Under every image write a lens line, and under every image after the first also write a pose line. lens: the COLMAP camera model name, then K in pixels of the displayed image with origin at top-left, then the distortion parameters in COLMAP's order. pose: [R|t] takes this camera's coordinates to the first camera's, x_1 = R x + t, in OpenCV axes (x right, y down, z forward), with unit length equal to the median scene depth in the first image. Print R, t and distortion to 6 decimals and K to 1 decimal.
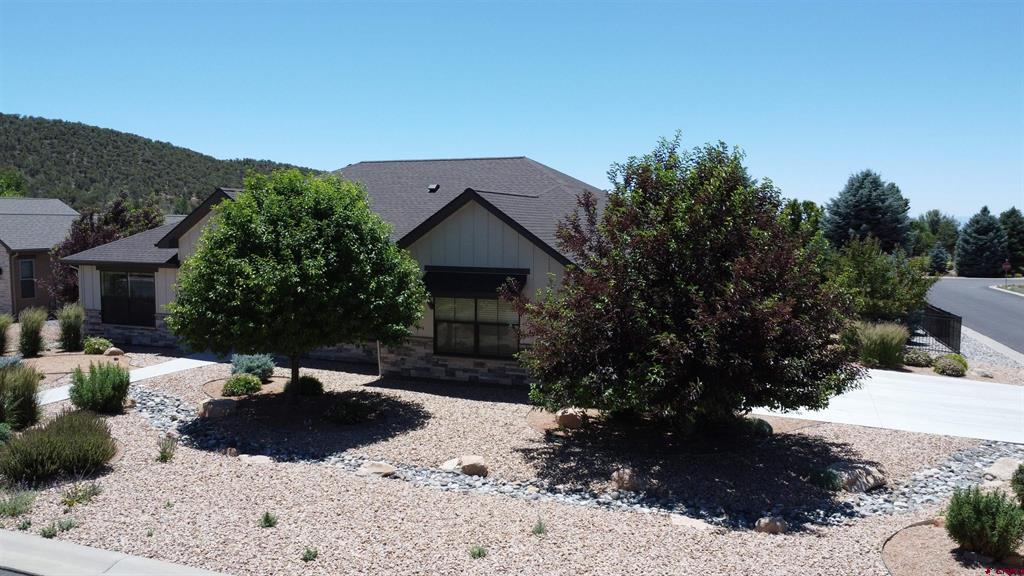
lens RADIAL K [[773.2, 0, 512.0], [0, 773.2, 288.0], [0, 0, 1]] dist [0.002845, -0.011371]
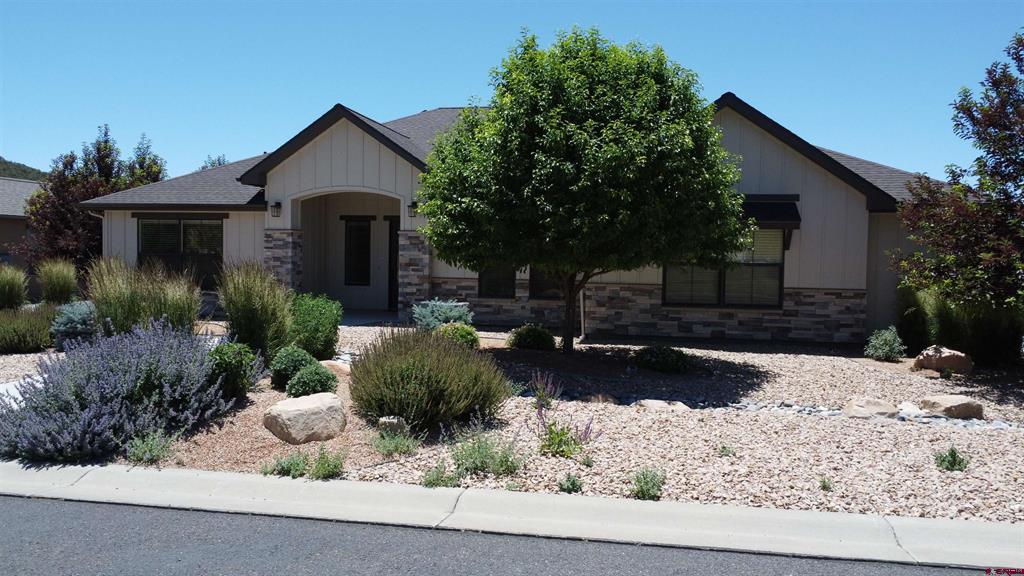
lens RADIAL K [[773.2, 0, 512.0], [0, 773.2, 288.0], [0, 0, 1]] dist [0.002845, -0.011371]
pose [[0.984250, 0.004269, 0.176730, -0.396984], [0.002722, 0.999224, -0.039295, 0.099613], [-0.176760, 0.039157, 0.983475, 0.247302]]
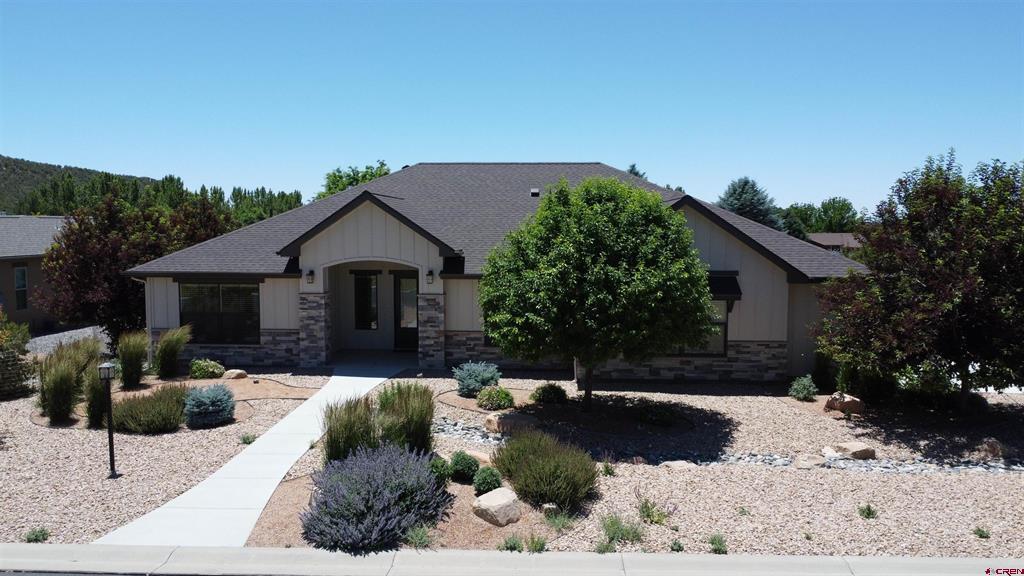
lens RADIAL K [[773.2, 0, 512.0], [0, 773.2, 288.0], [0, 0, 1]] dist [0.002845, -0.011371]
pose [[0.950821, -0.028191, 0.308456, -0.579713], [0.027760, 0.999598, 0.005786, -0.014953], [-0.308495, 0.003061, 0.951221, 0.072313]]
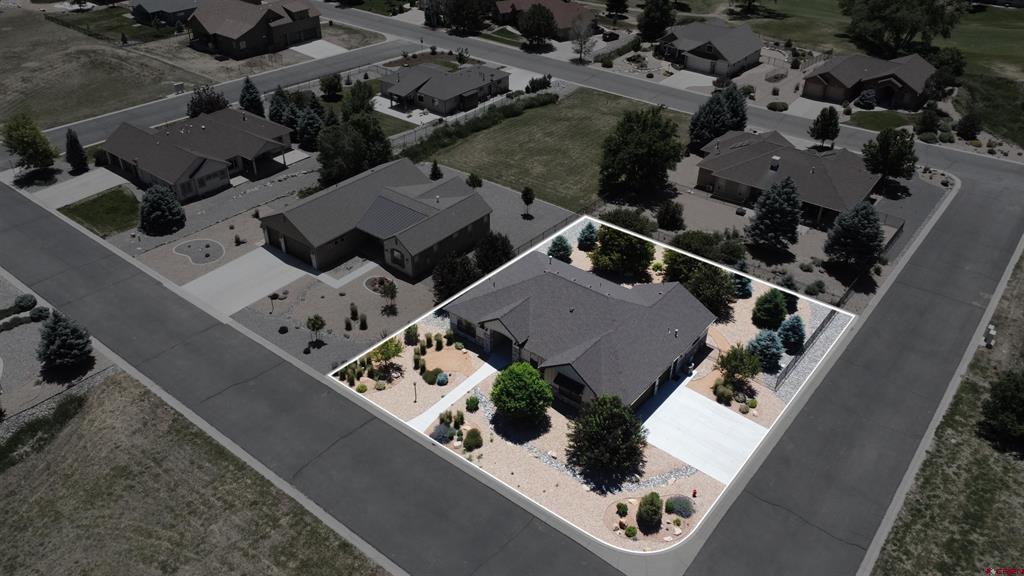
lens RADIAL K [[773.2, 0, 512.0], [0, 773.2, 288.0], [0, 0, 1]] dist [0.002845, -0.011371]
pose [[0.954492, 0.173537, -0.242549, 0.453292], [-0.035819, 0.874095, 0.484433, -1.979401], [0.296078, -0.453699, 0.840532, -1.729494]]
